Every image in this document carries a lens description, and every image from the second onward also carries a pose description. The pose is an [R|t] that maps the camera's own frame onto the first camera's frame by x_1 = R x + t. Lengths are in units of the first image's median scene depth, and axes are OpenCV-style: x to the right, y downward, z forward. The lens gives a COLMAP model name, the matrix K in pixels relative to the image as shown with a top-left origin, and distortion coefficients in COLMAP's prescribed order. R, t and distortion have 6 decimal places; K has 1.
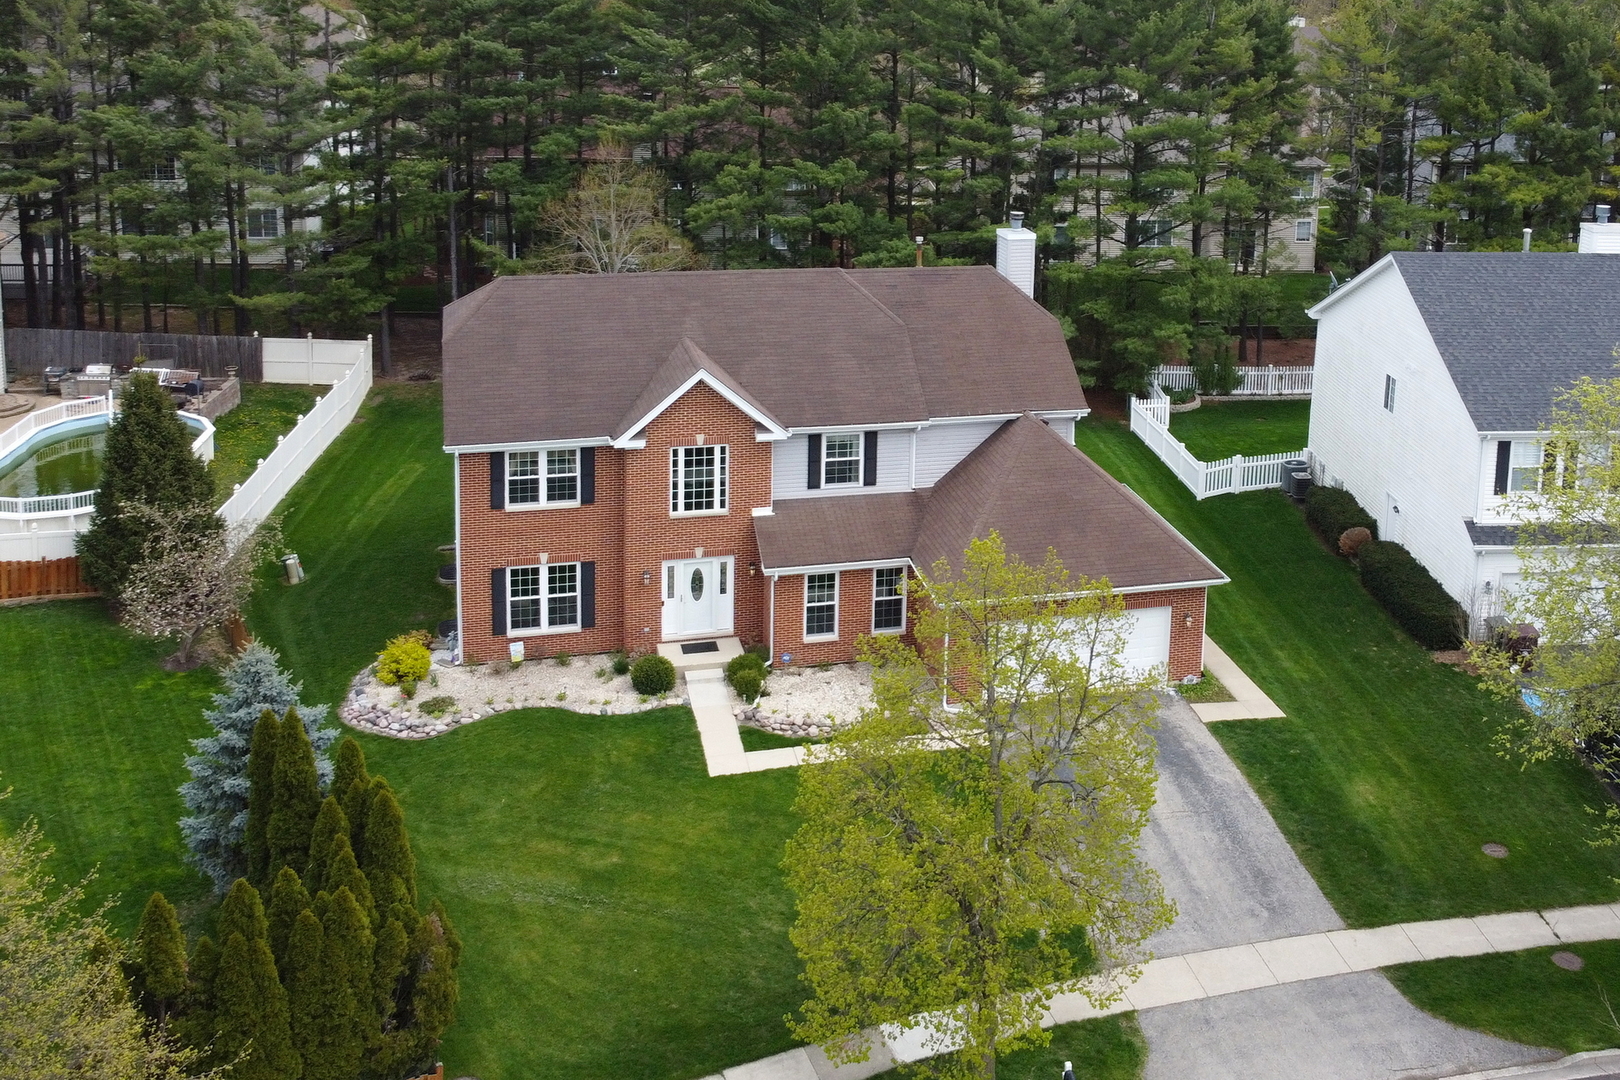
lens RADIAL K [[1581.2, 0, 963.8], [0, 1581.2, 574.6], [0, 0, 1]] dist [-0.003758, -0.018039]
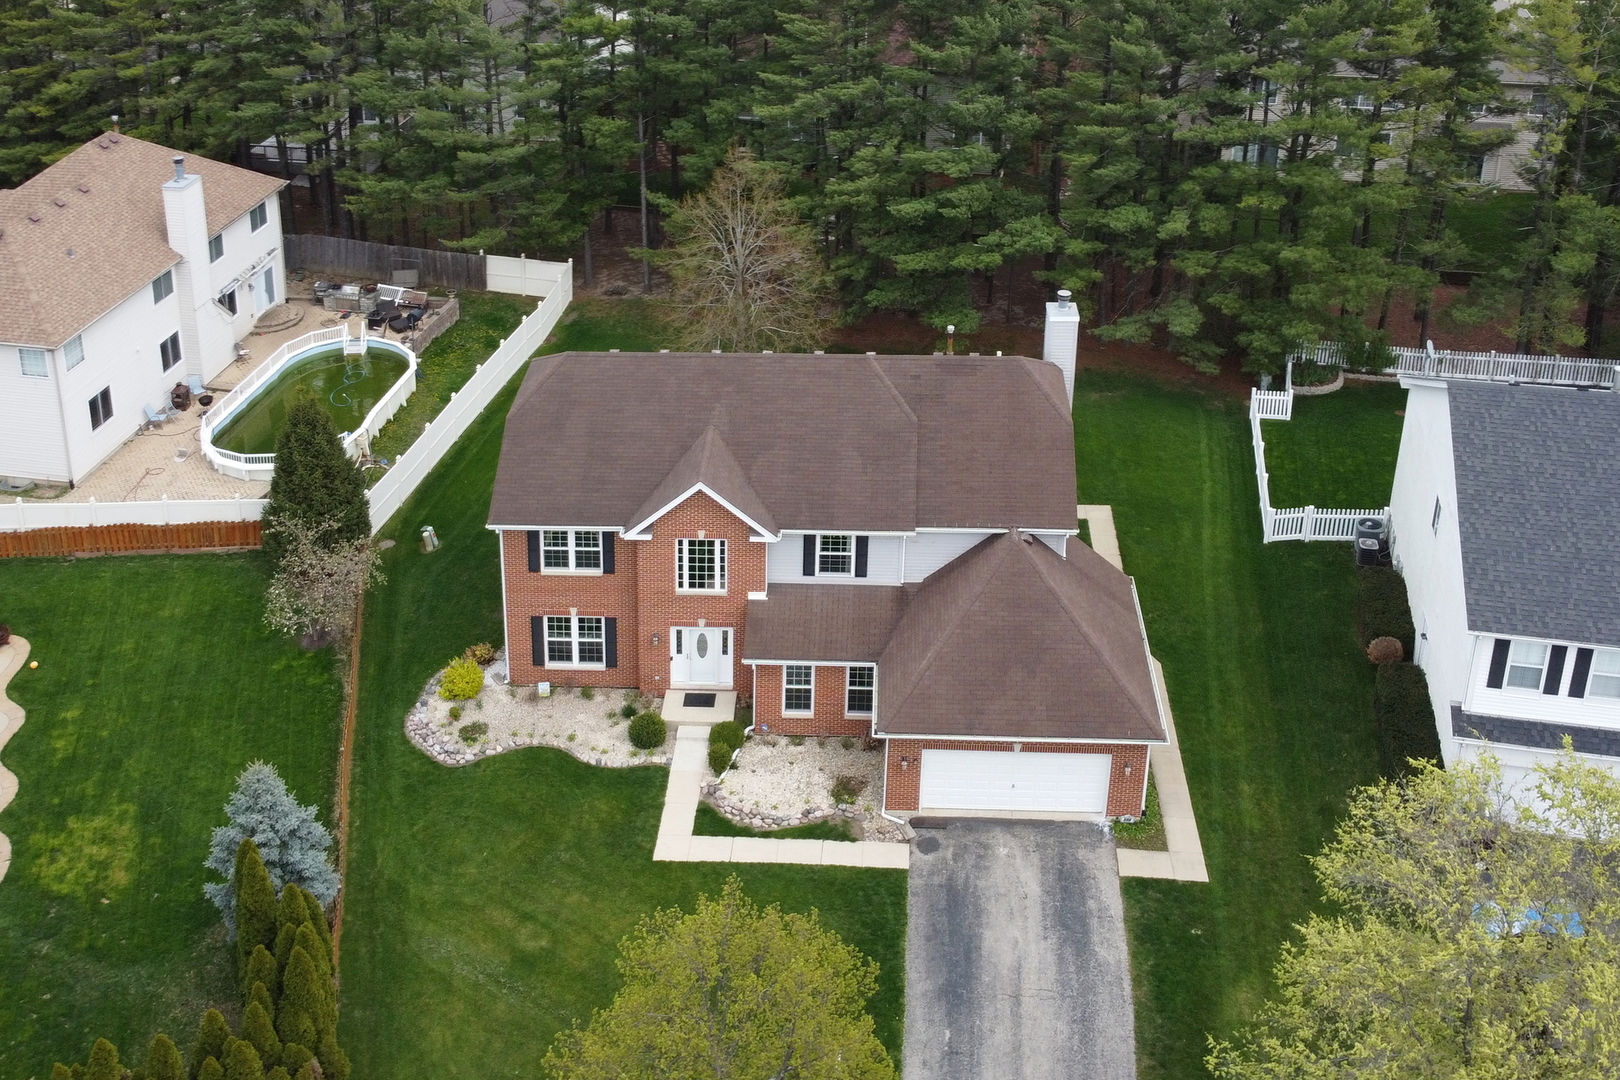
lens RADIAL K [[1488.4, 0, 789.7], [0, 1488.4, 450.4], [0, 0, 1]] dist [-0.003118, -0.003889]
pose [[0.938419, 0.126604, -0.321467, 0.220331], [-0.079927, 0.984753, 0.154507, -0.307736], [0.336127, -0.119299, 0.934231, 0.041886]]
